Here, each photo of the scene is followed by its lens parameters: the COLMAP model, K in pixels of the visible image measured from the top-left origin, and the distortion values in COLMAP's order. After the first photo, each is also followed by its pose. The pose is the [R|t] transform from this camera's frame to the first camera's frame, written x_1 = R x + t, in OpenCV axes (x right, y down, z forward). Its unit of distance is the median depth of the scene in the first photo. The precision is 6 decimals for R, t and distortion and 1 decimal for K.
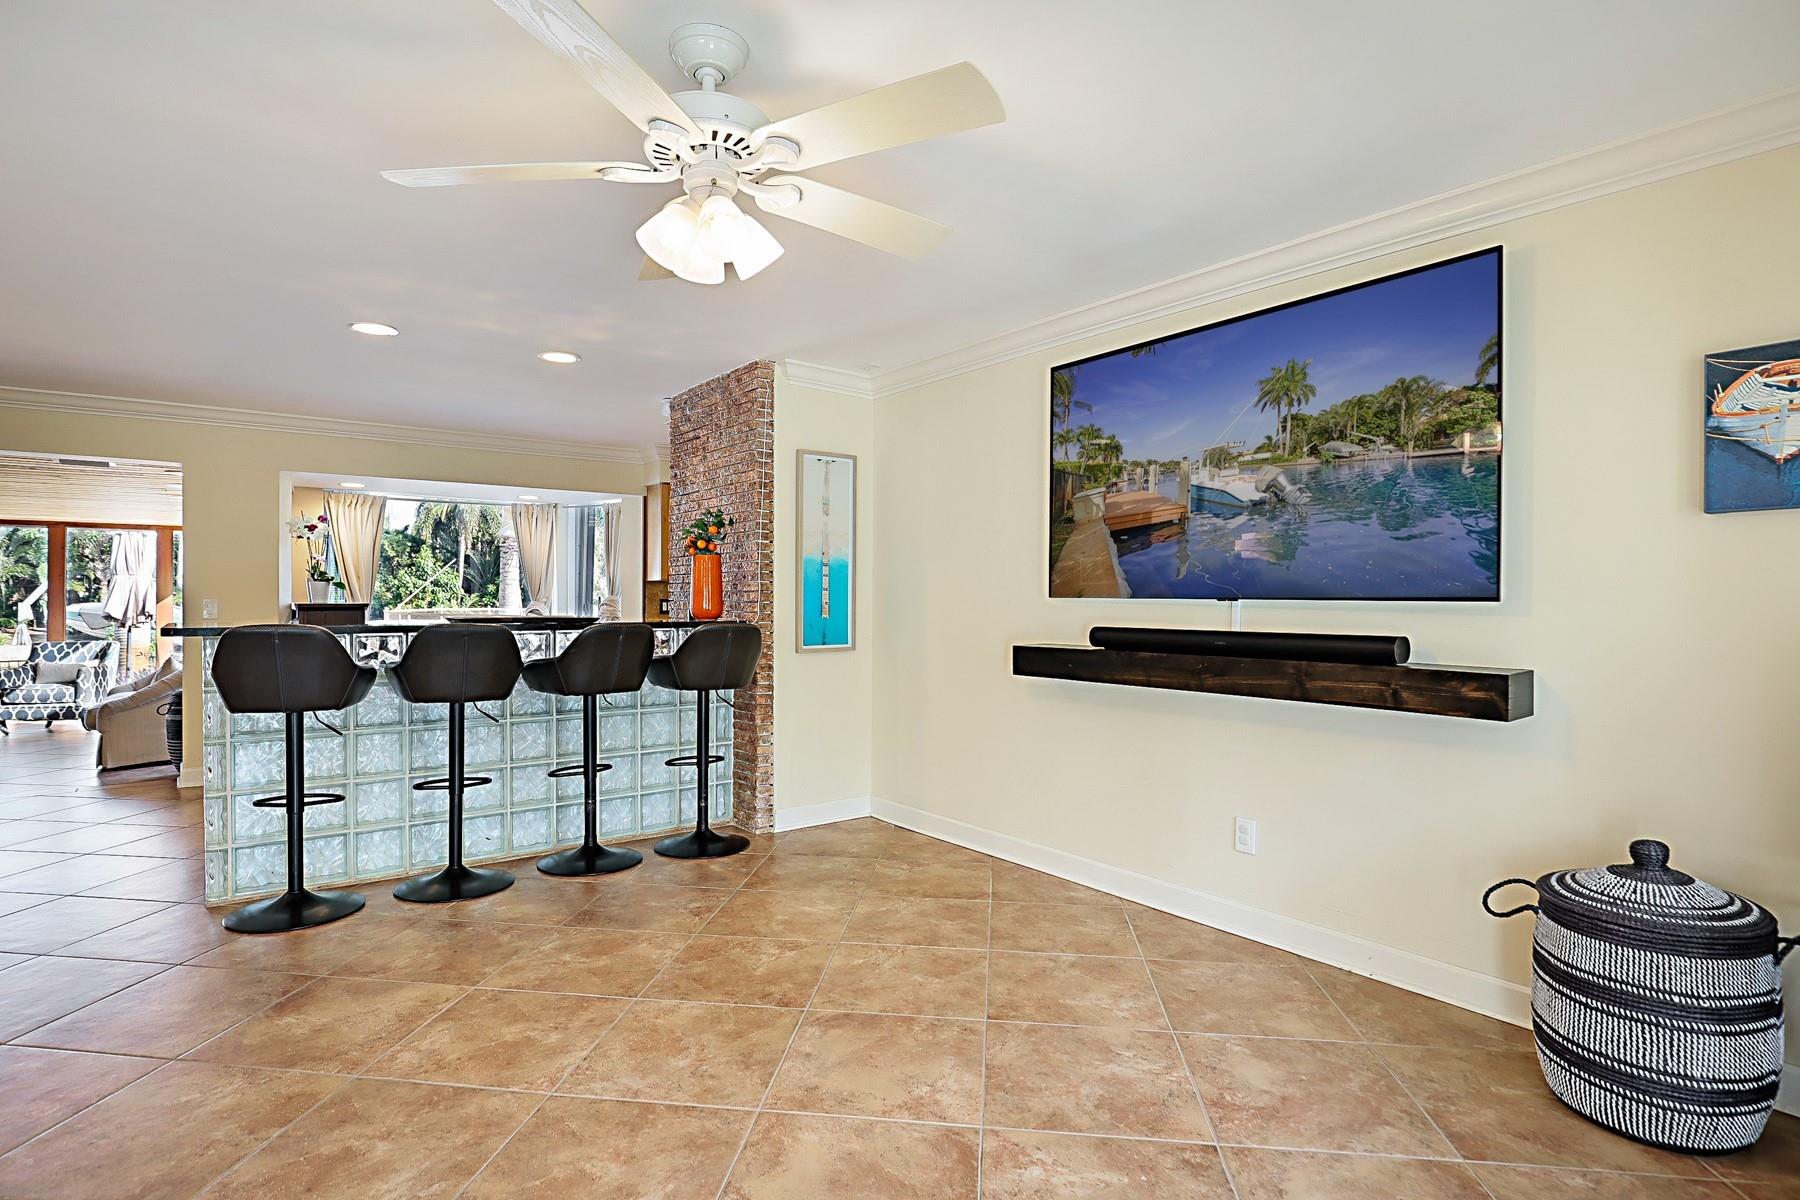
lens RADIAL K [[893.7, 0, 896.1], [0, 893.7, 594.7], [0, 0, 1]] dist [-0.024800, 0.004538]
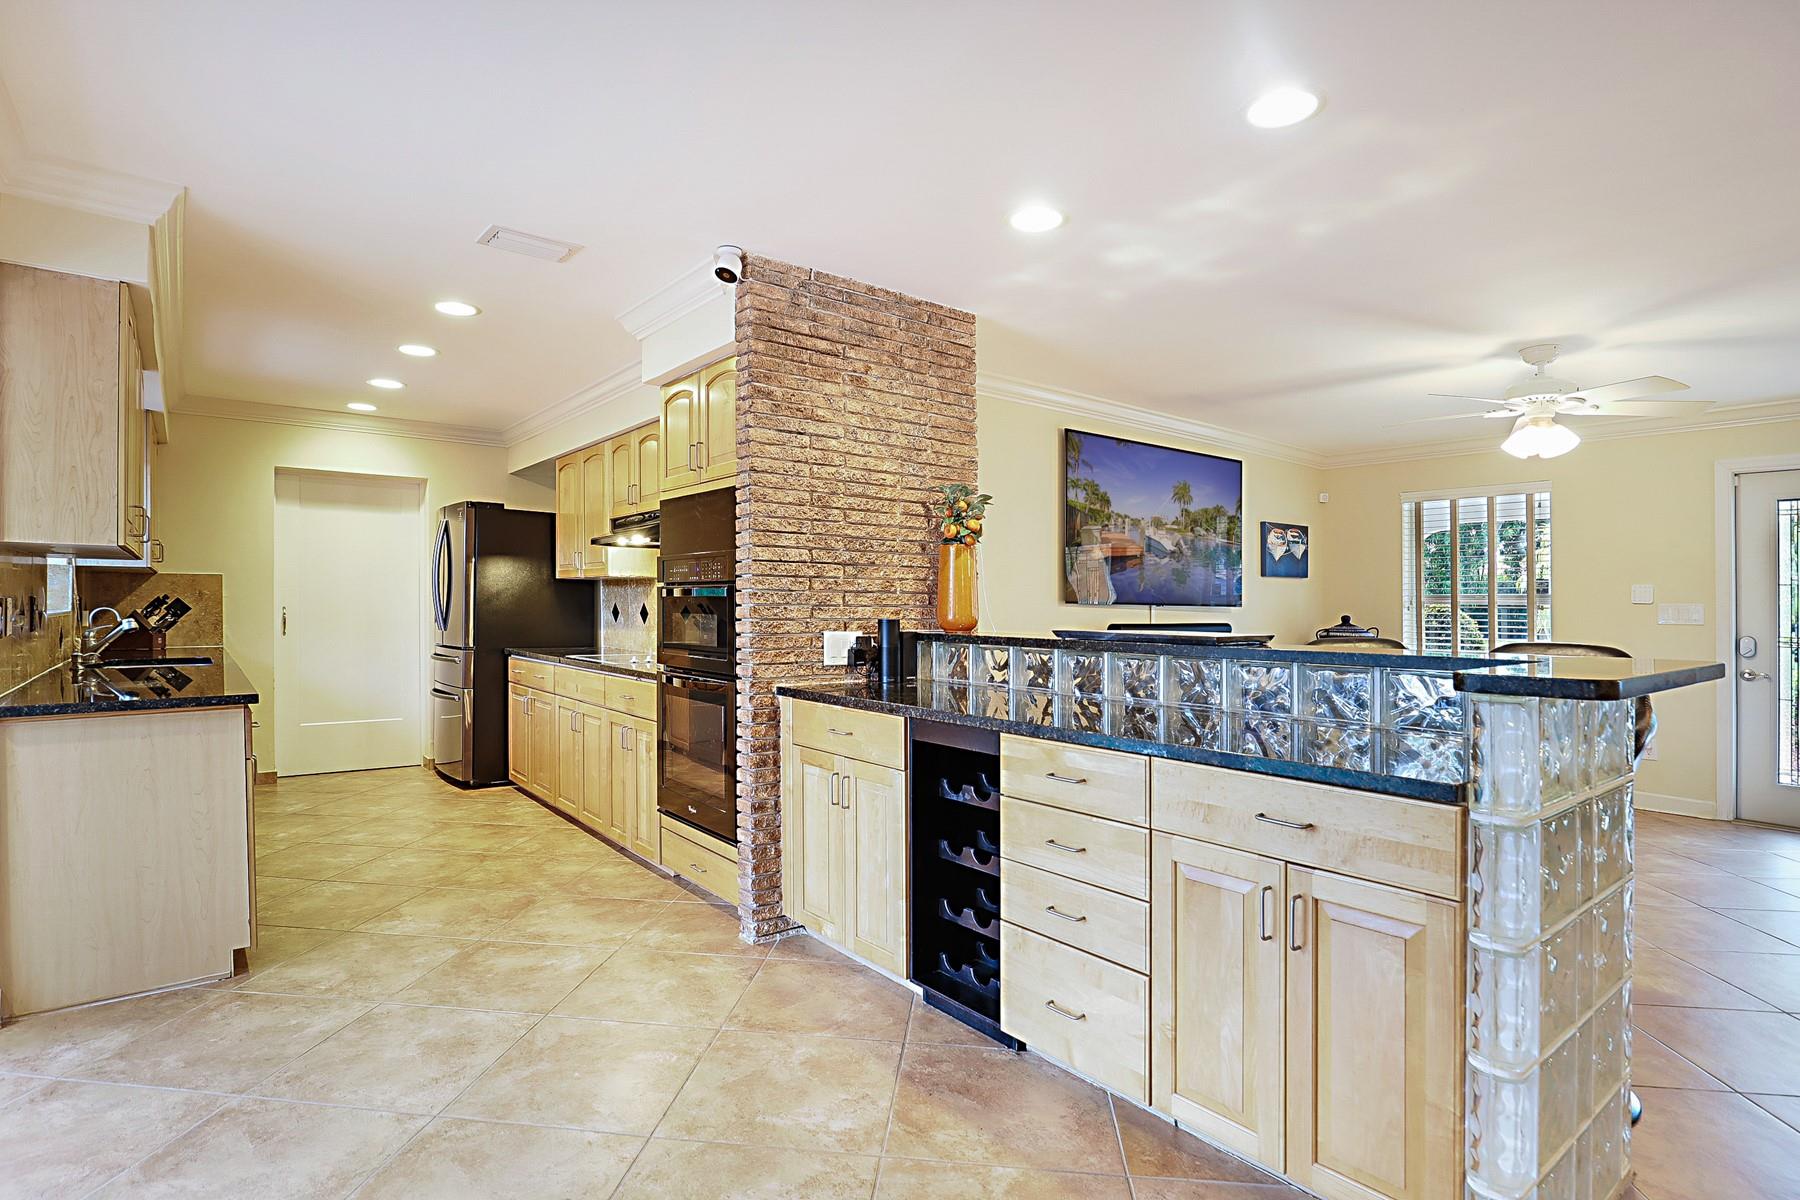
lens RADIAL K [[893.7, 0, 887.3], [0, 893.7, 601.5], [0, 0, 1]] dist [-0.024800, 0.004538]
pose [[0.001817, 0.001769, 0.999997, -1.062295], [-0.013899, 0.999902, -0.001744, 0.006244], [-0.999902, -0.013896, 0.001841, 1.183322]]
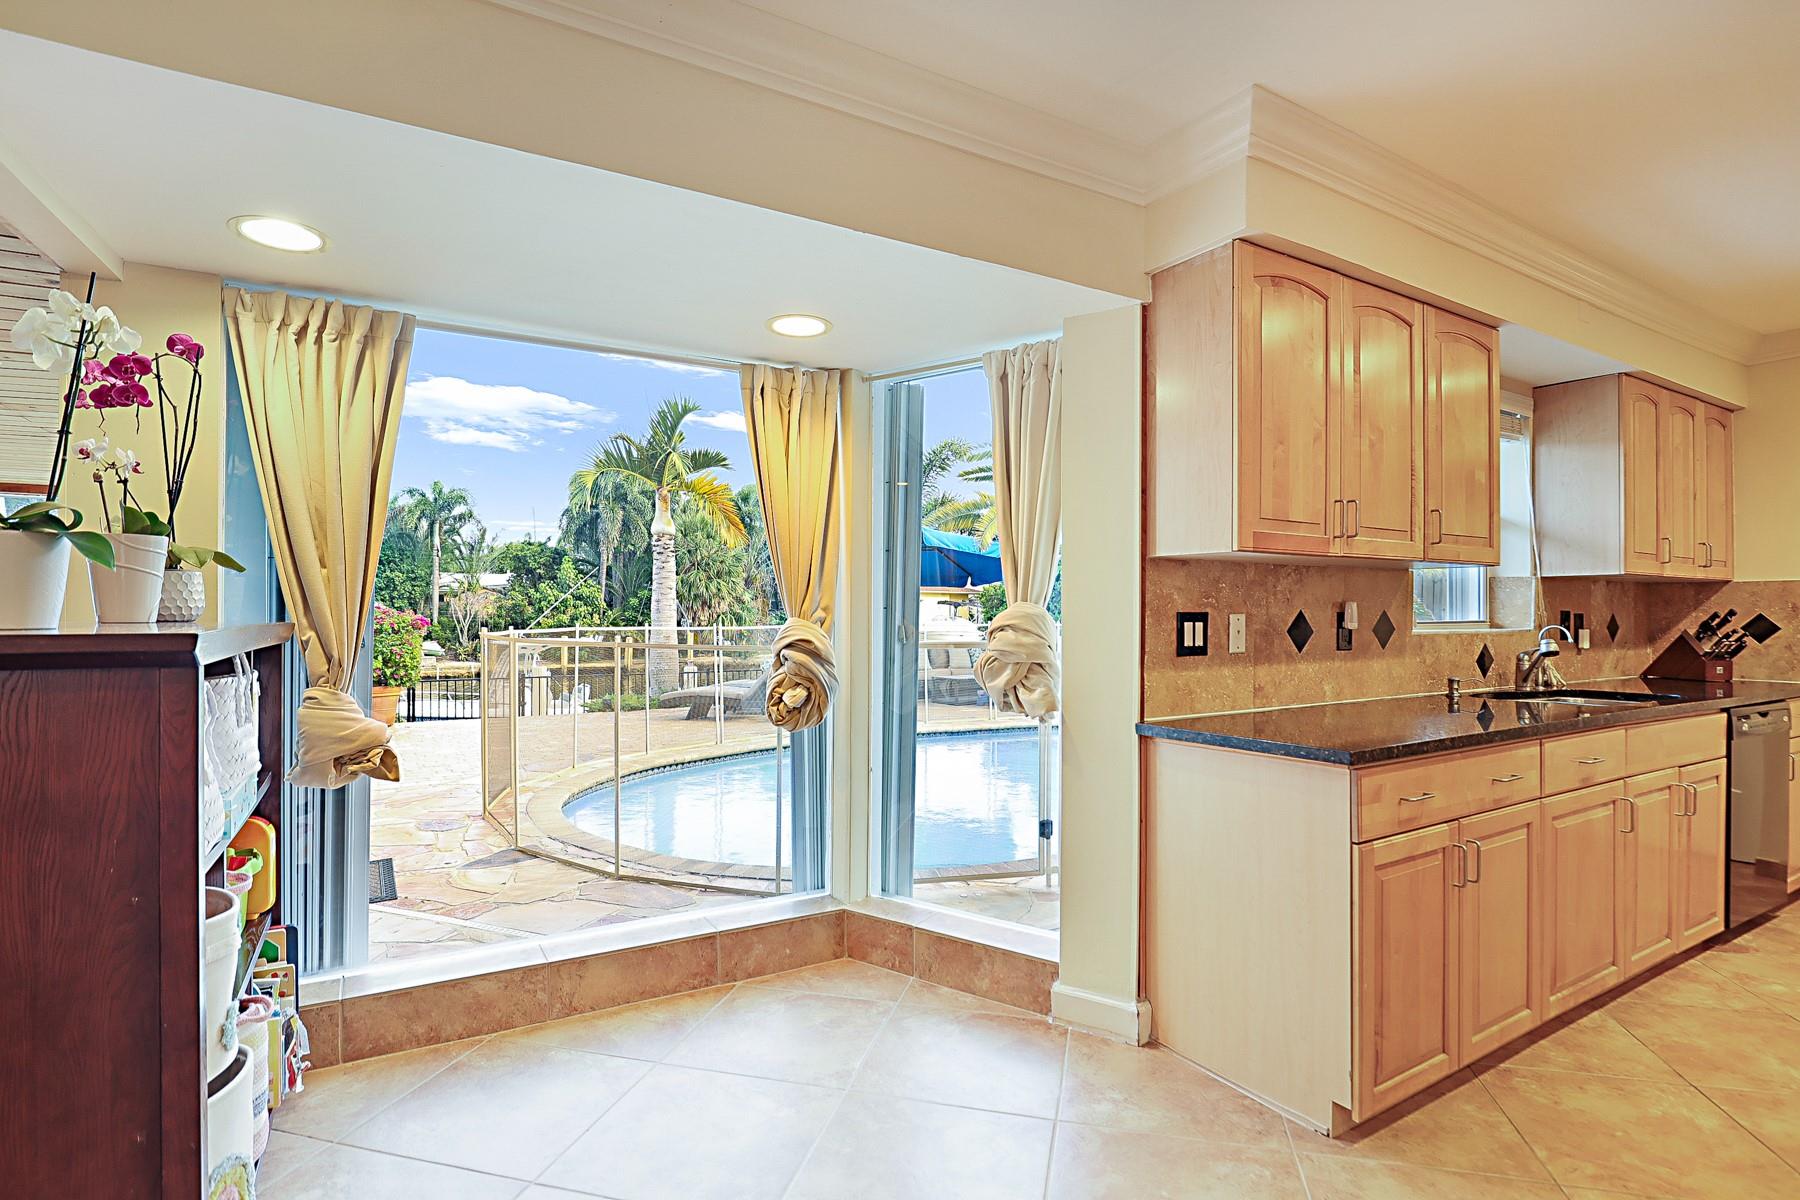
lens RADIAL K [[893.7, 0, 898.2], [0, 893.7, 606.5], [0, 0, 1]] dist [-0.024800, 0.004538]
pose [[0.990965, -0.001748, -0.134108, -0.578611], [0.001407, 0.999996, -0.002632, 0.006306], [0.134112, 0.002419, 0.990963, 1.165991]]
